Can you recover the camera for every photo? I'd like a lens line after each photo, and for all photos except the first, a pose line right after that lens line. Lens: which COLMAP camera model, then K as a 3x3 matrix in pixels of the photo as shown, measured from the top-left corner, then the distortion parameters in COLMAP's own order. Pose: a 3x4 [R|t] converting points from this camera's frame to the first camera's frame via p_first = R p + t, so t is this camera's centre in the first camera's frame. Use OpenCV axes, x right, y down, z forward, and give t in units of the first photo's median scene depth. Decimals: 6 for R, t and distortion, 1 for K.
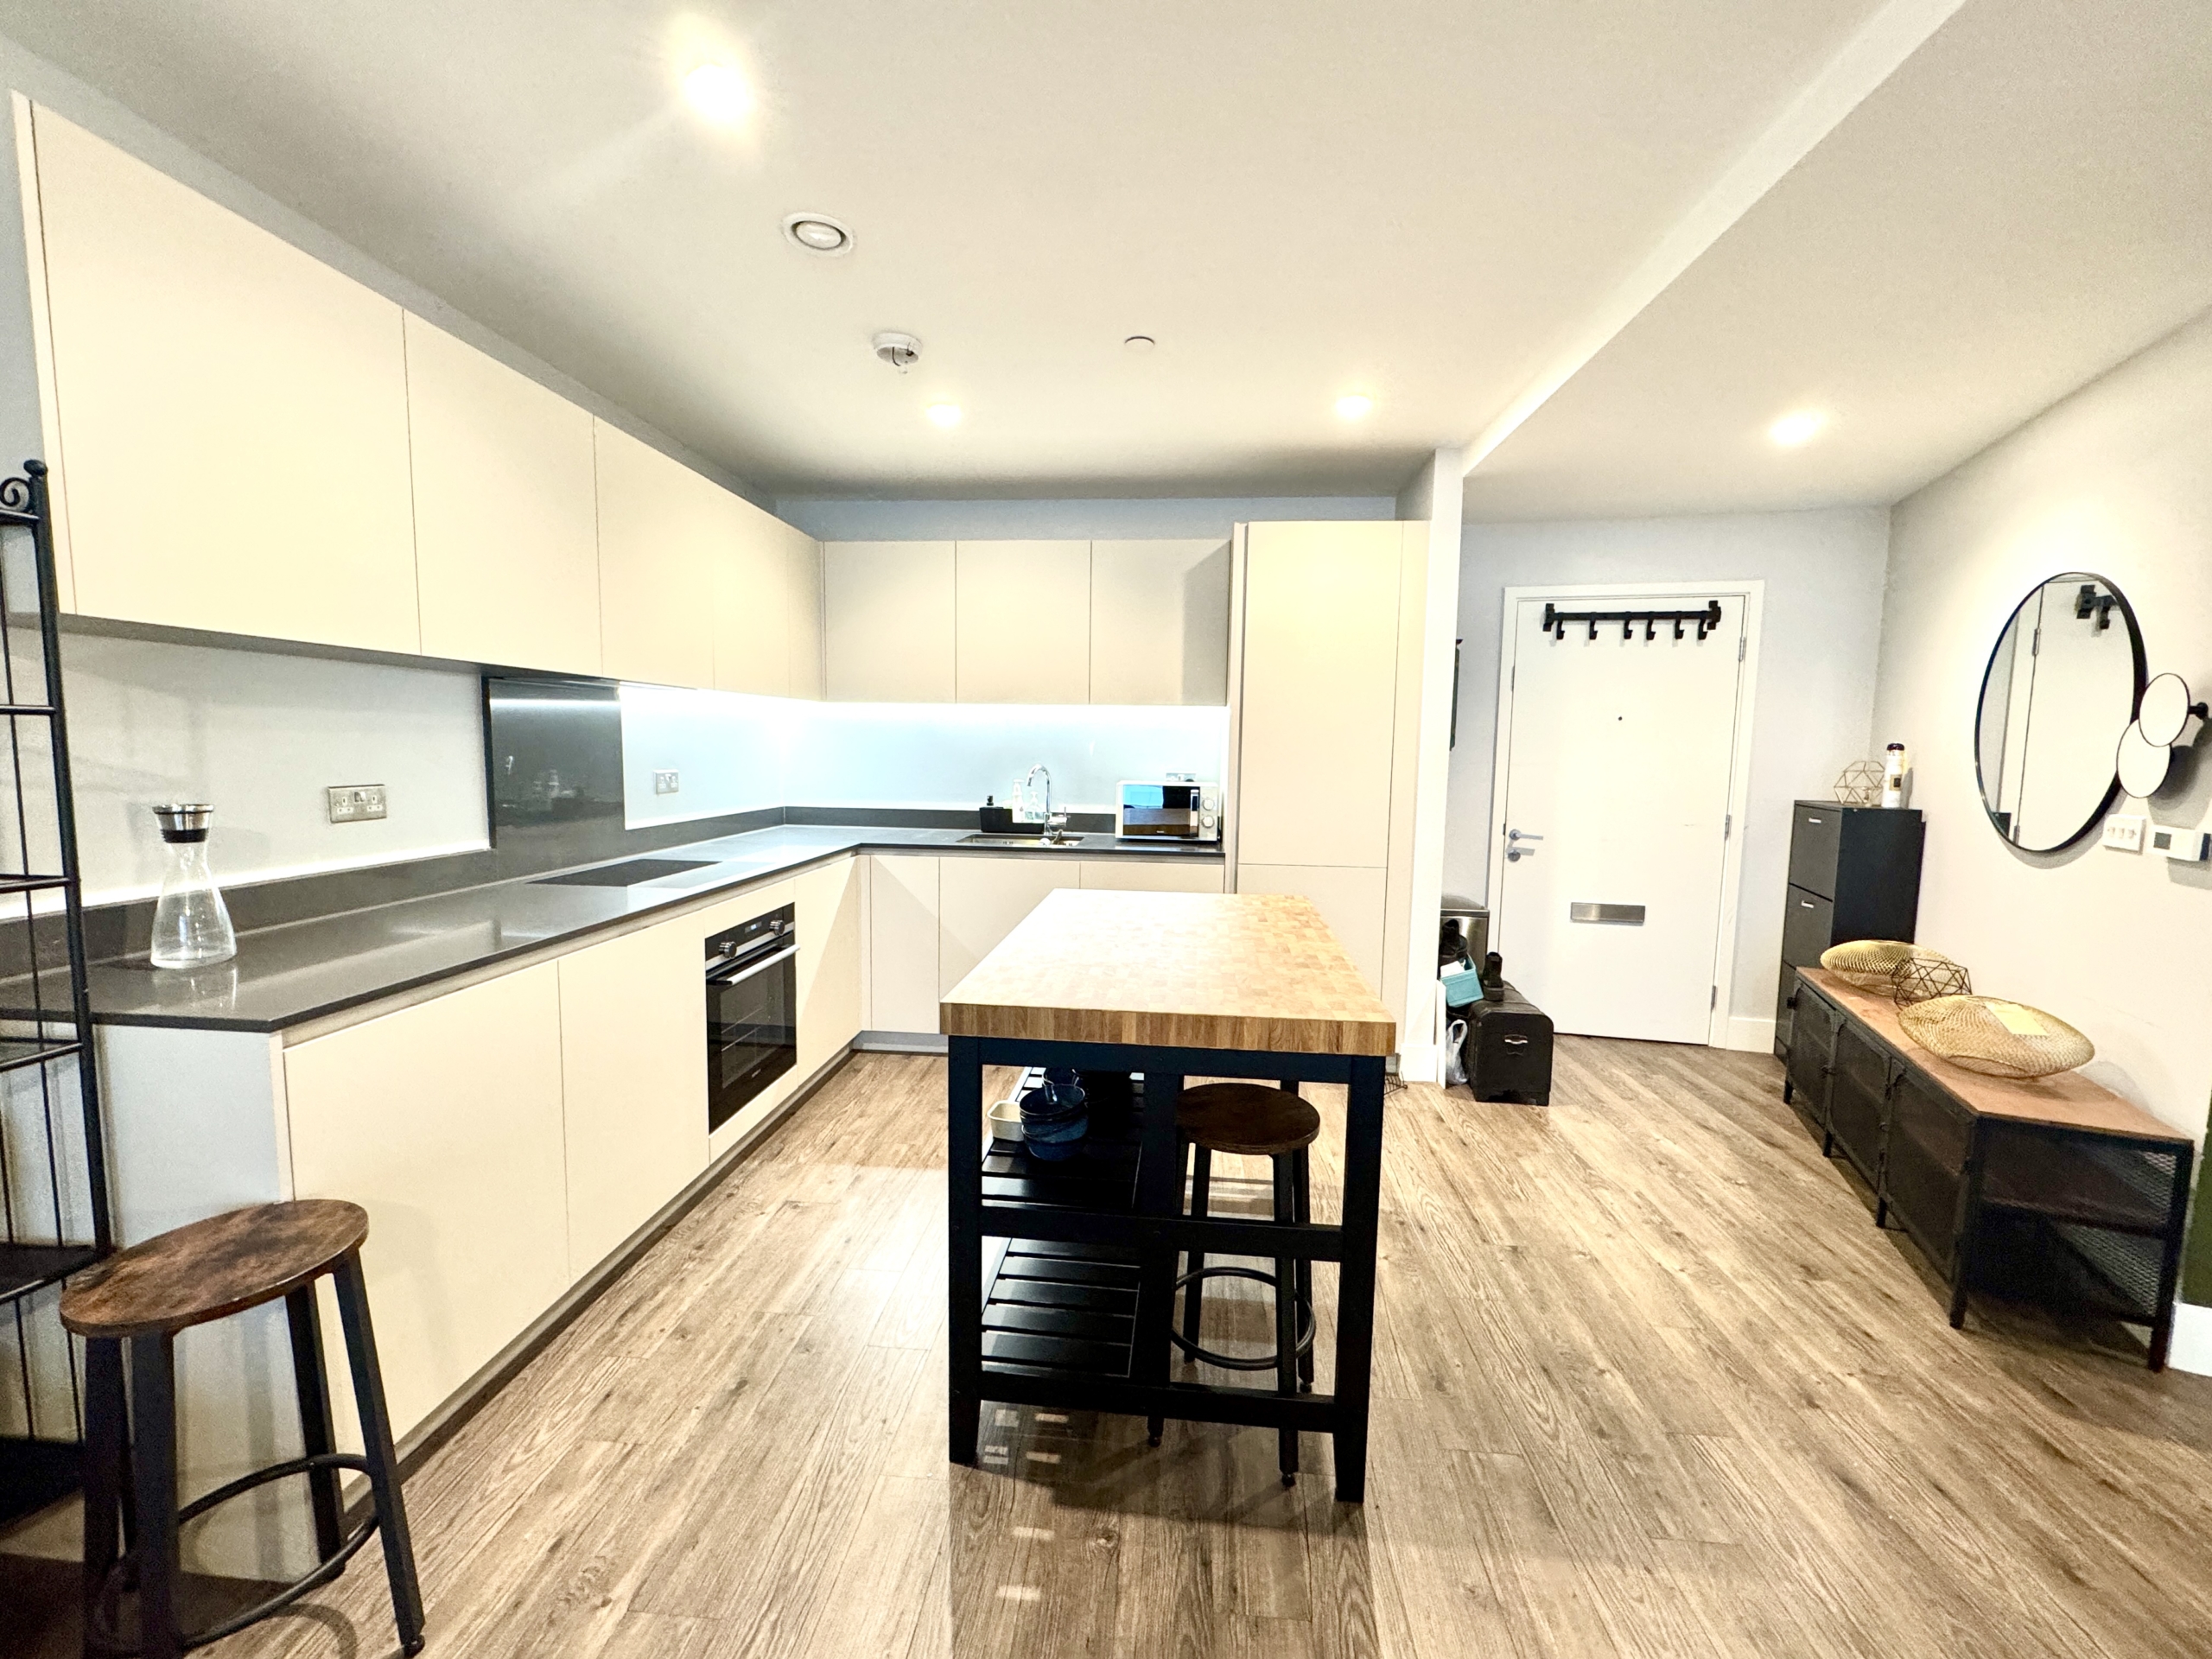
lens RADIAL K [[888.8, 0, 1102.9], [0, 888.8, 830.5], [0, 0, 1]] dist [0.000294, 0.000098]
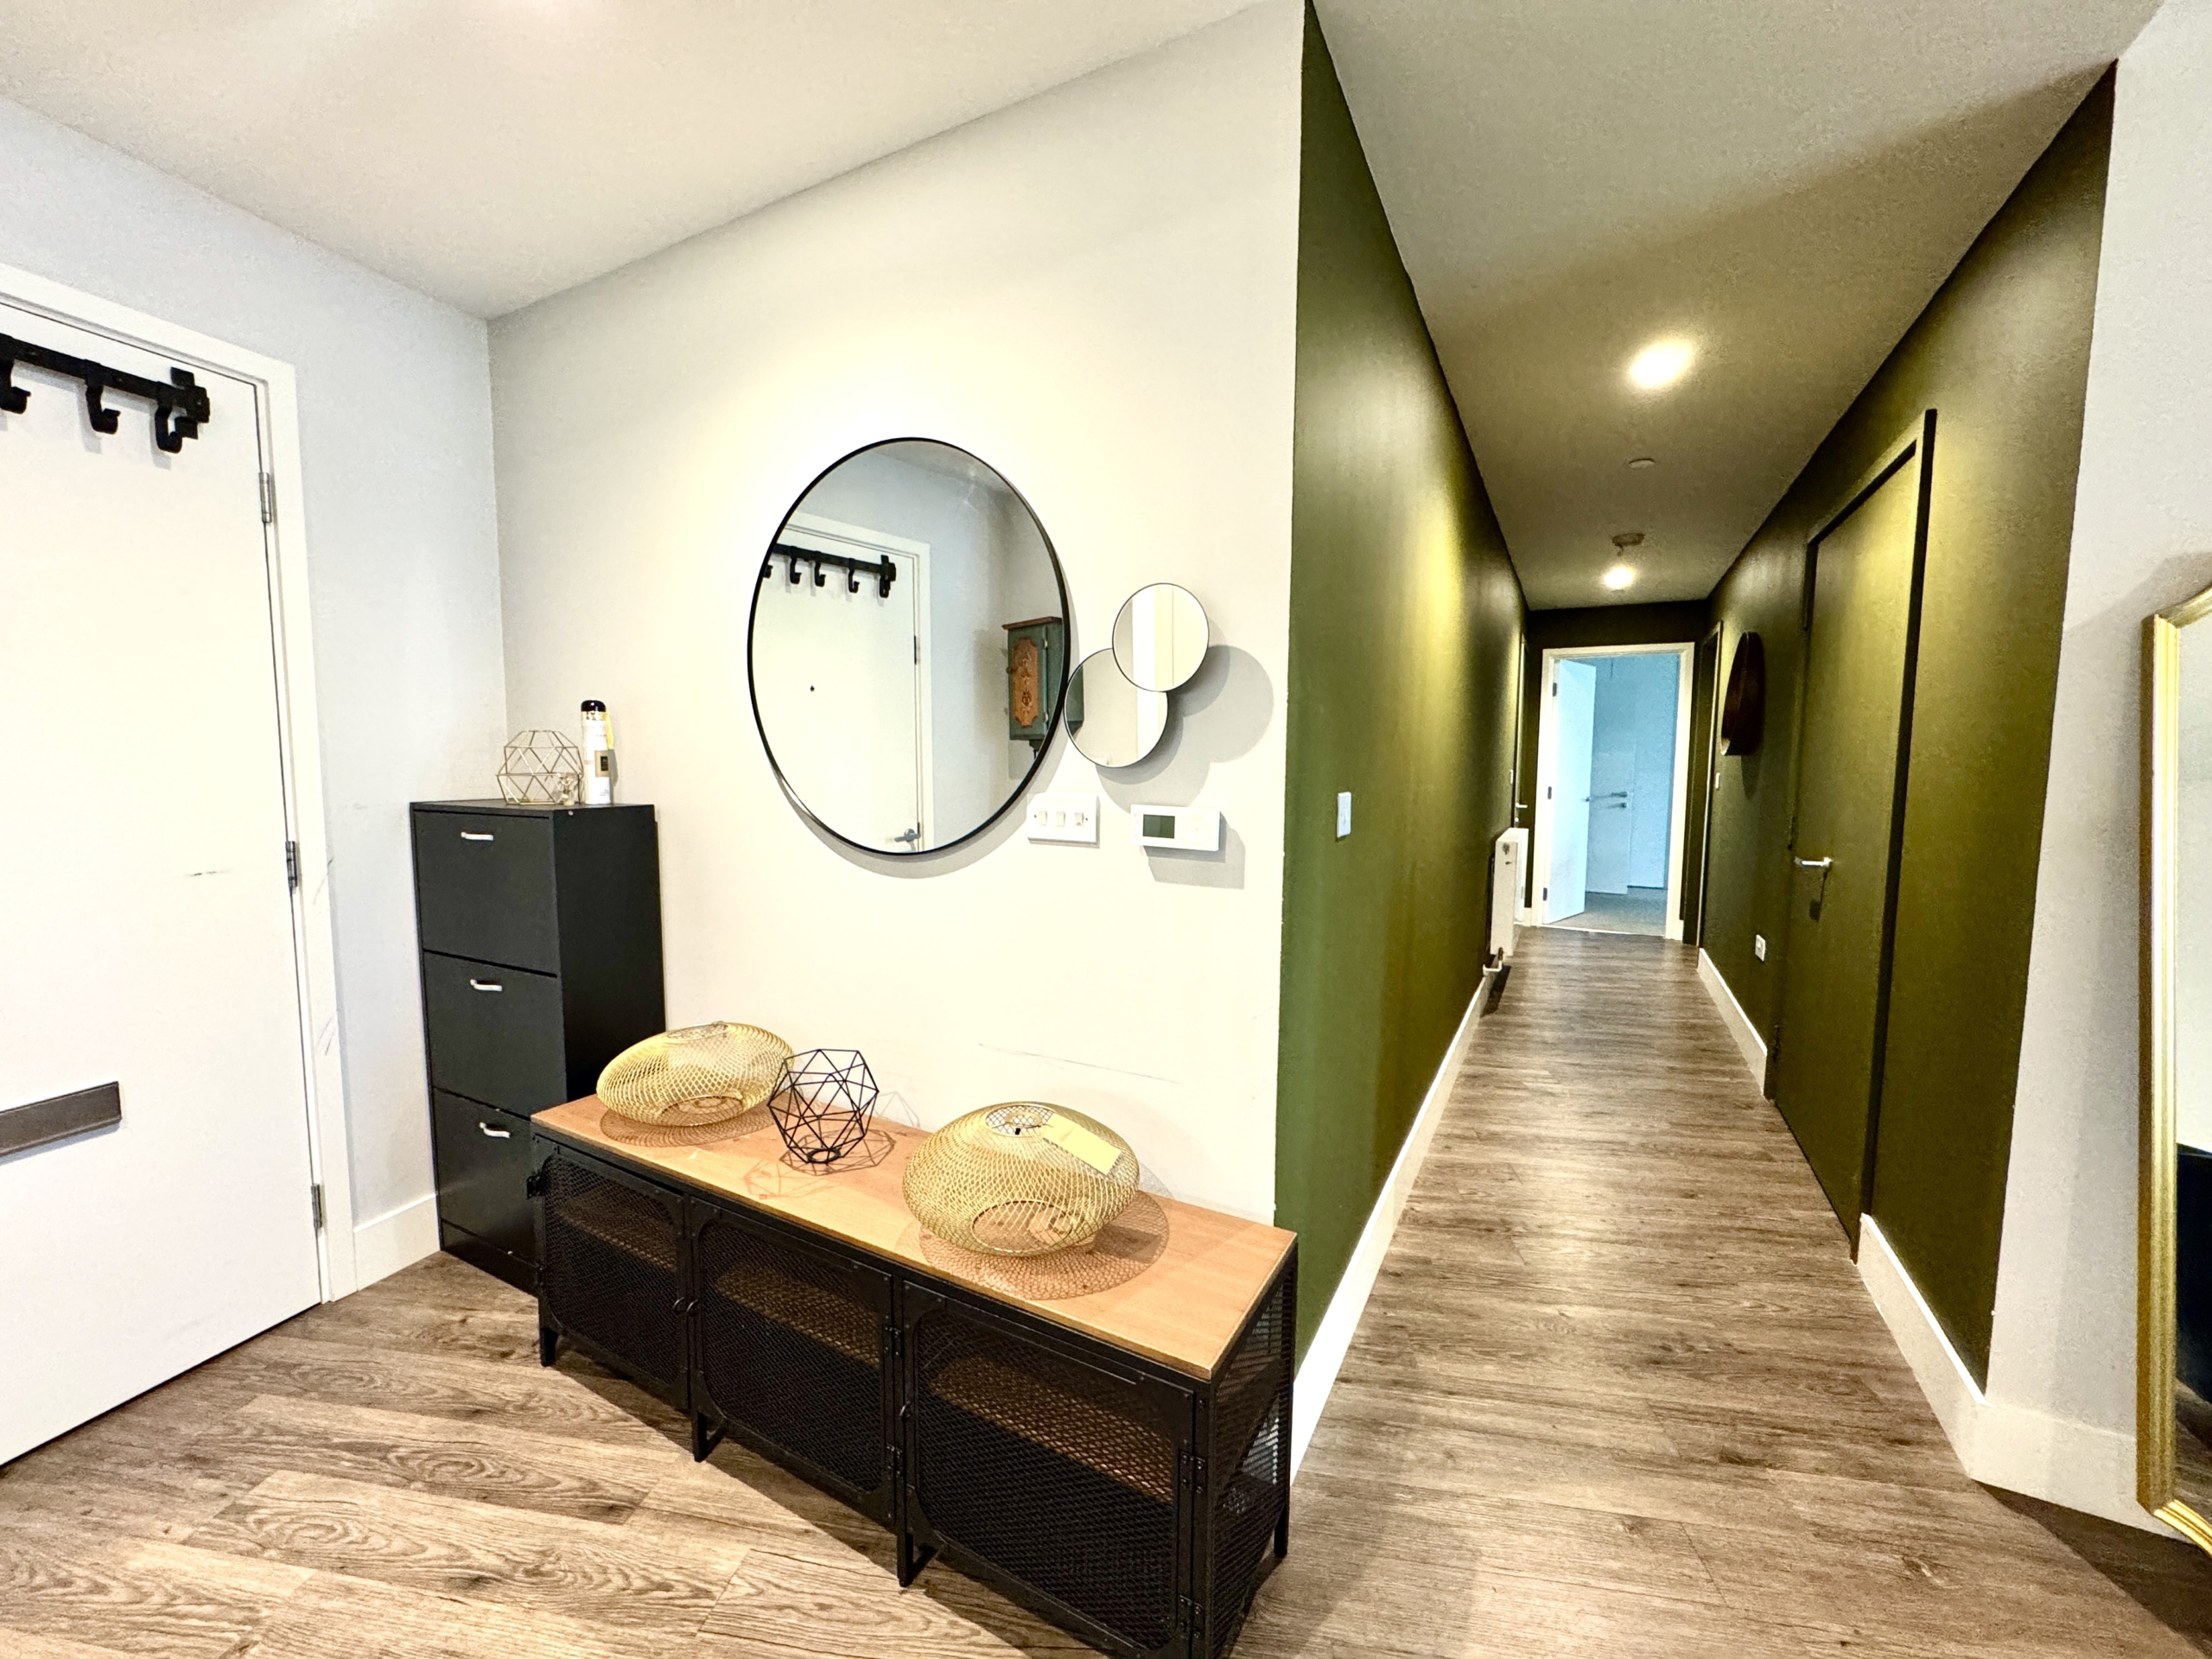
lens RADIAL K [[888.8, 0, 1102.9], [0, 888.8, 830.5], [0, 0, 1]] dist [0.000294, 0.000098]
pose [[0.079528, -0.098433, 0.991961, 0.275583], [0.091097, 0.991666, 0.091101, -0.030104], [-0.992661, 0.083120, 0.087832, 0.555258]]
